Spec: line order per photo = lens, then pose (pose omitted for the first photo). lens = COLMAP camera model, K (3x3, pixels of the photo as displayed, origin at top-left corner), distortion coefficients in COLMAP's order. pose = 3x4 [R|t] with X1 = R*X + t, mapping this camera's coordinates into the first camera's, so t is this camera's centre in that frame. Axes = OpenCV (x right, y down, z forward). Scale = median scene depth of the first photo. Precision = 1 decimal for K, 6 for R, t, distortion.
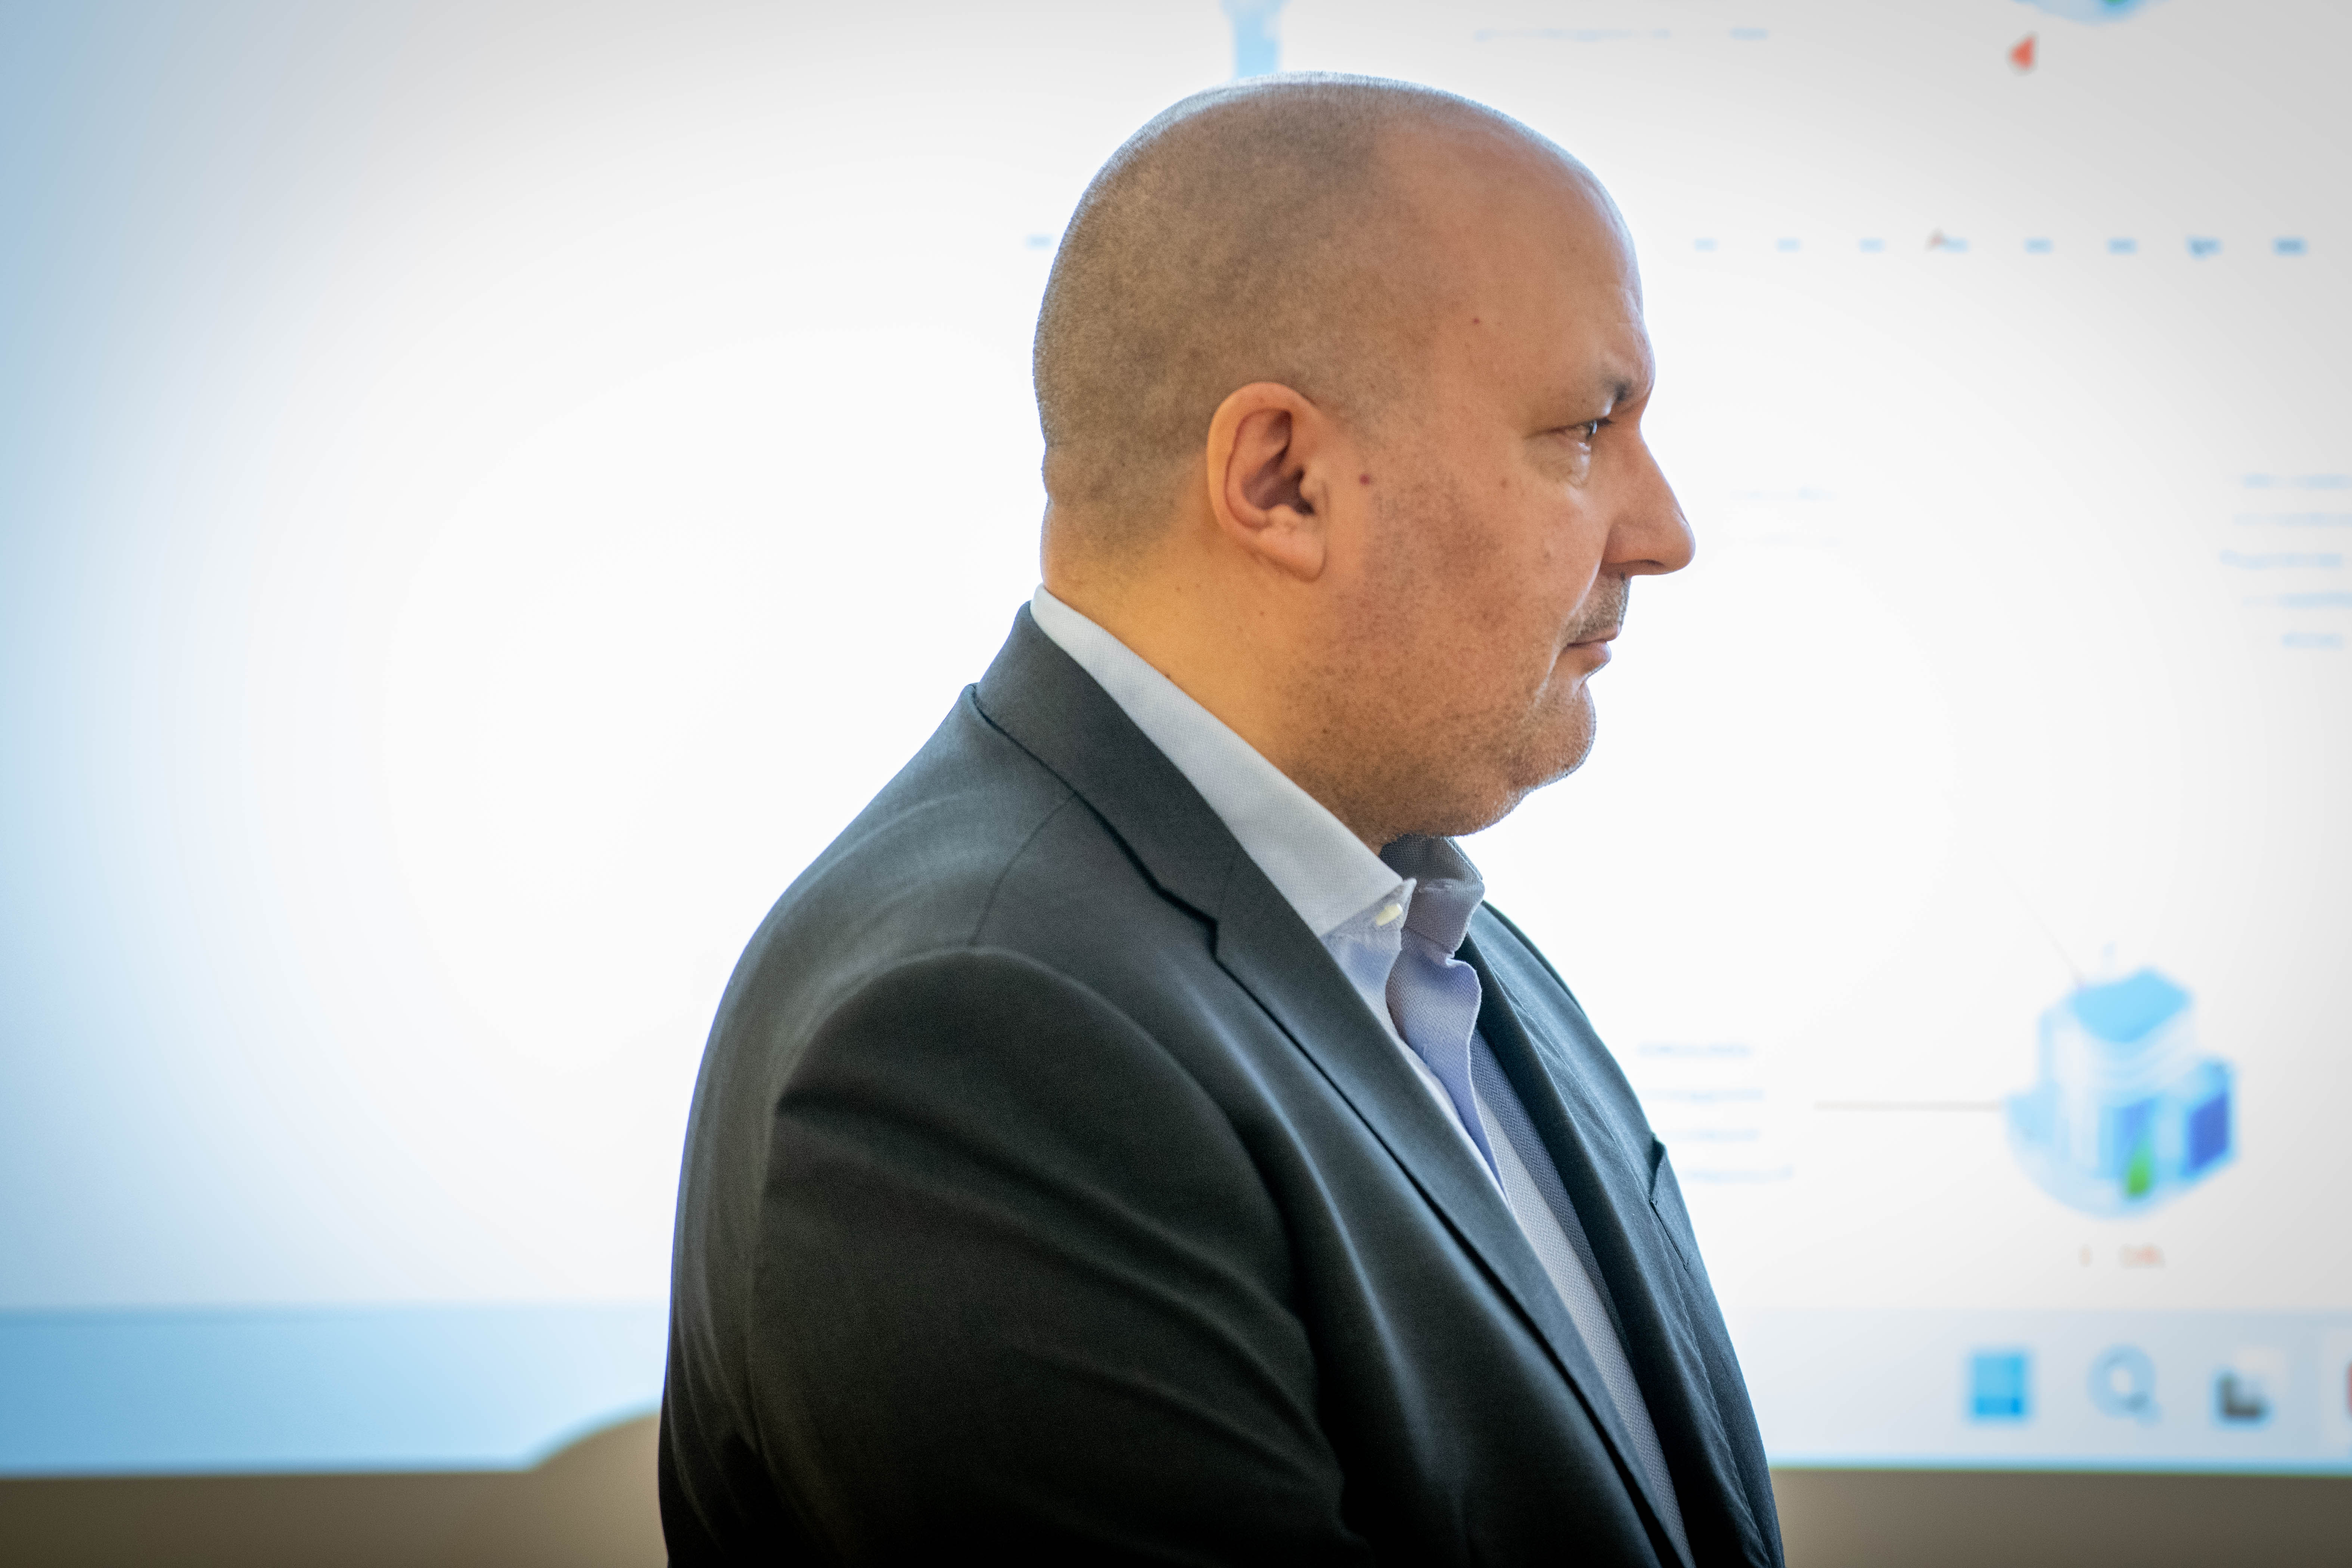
lens RADIAL K [[13509.4, 0, 1182.7], [0, 13509.4, 769.9], [0, 0, 1]] dist [6.404538, 0.000000]
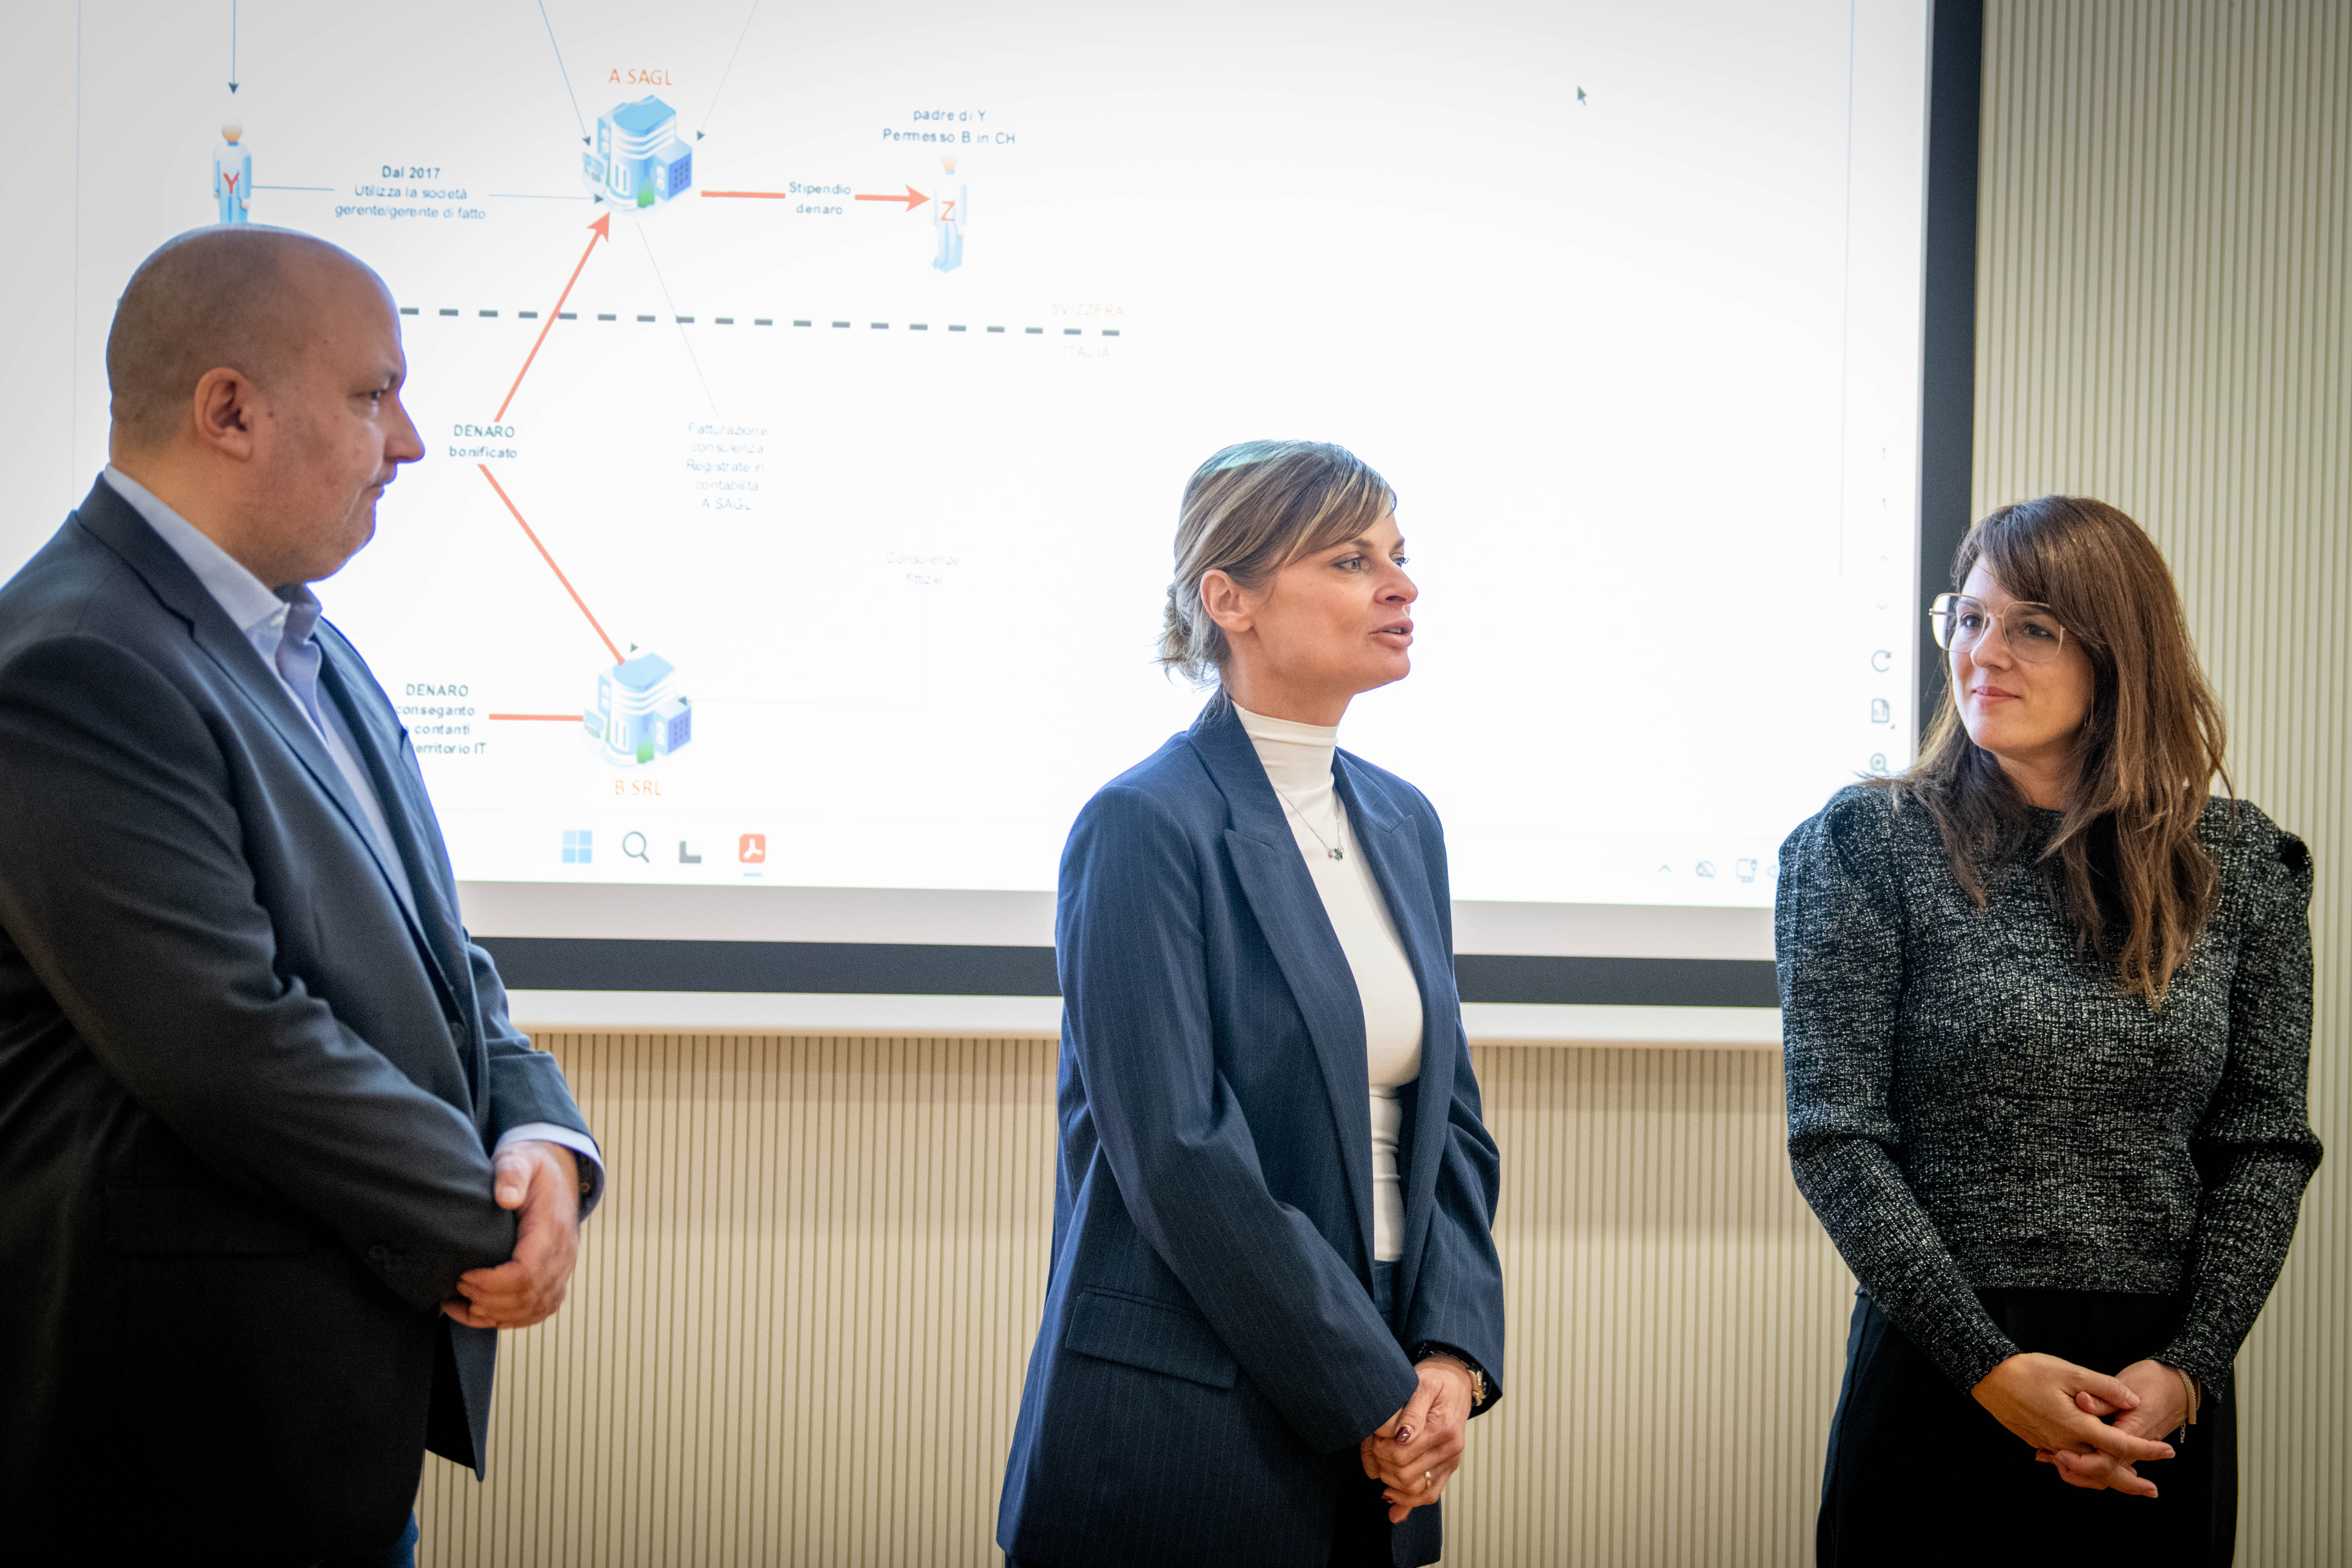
lens RADIAL K [[6925.6, 0, 1171.5], [0, 6925.6, 805.2], [0, 0, 1]] dist [0.423666, 0.000000]
pose [[0.990583, 0.011527, 0.136429, 0.004931], [-0.016242, 0.999307, 0.033495, 0.000652], [-0.135948, -0.035395, 0.990083, -0.101605]]
